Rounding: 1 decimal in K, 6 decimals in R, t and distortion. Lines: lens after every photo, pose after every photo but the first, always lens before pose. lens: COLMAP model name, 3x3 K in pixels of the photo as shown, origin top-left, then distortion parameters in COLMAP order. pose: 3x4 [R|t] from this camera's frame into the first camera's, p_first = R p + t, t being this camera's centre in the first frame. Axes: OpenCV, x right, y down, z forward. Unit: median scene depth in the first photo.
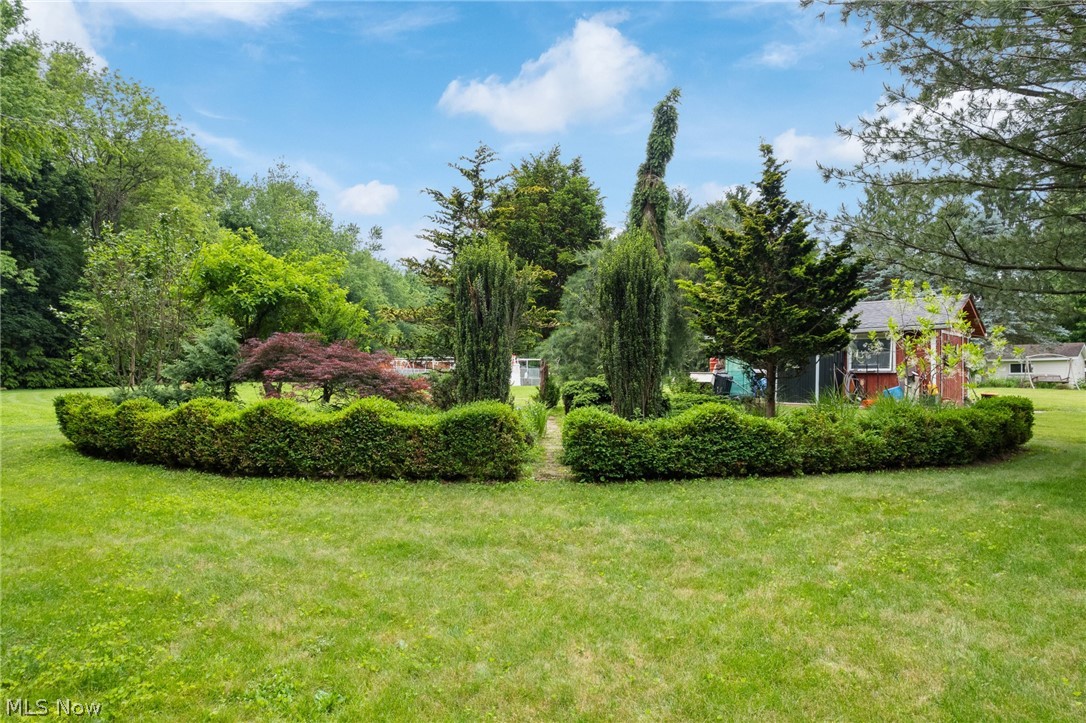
lens RADIAL K [[693.0, 0, 543.9], [0, 693.0, 361.2], [0, 0, 1]] dist [0.001156, 0.001225]
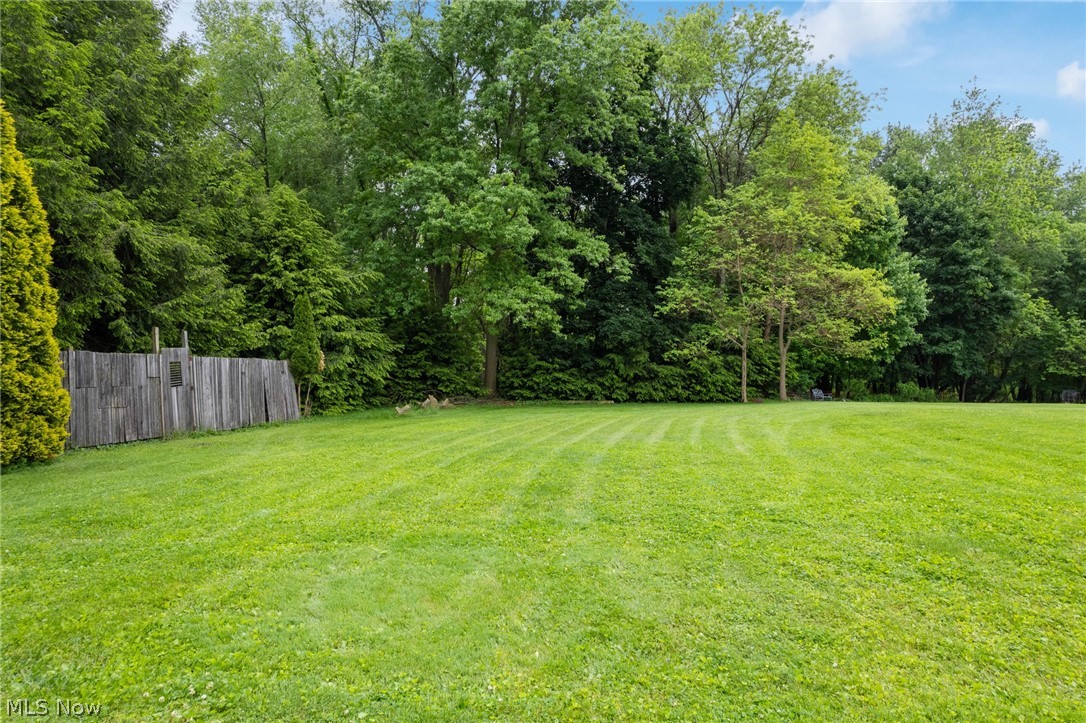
lens RADIAL K [[693.0, 0, 544.0], [0, 693.0, 360.4], [0, 0, 1]] dist [0.001156, 0.001225]
pose [[0.596976, -0.022043, -0.801956, -0.142502], [0.009028, 0.999744, -0.020759, 0.005492], [0.802208, 0.005153, 0.597022, 0.414301]]
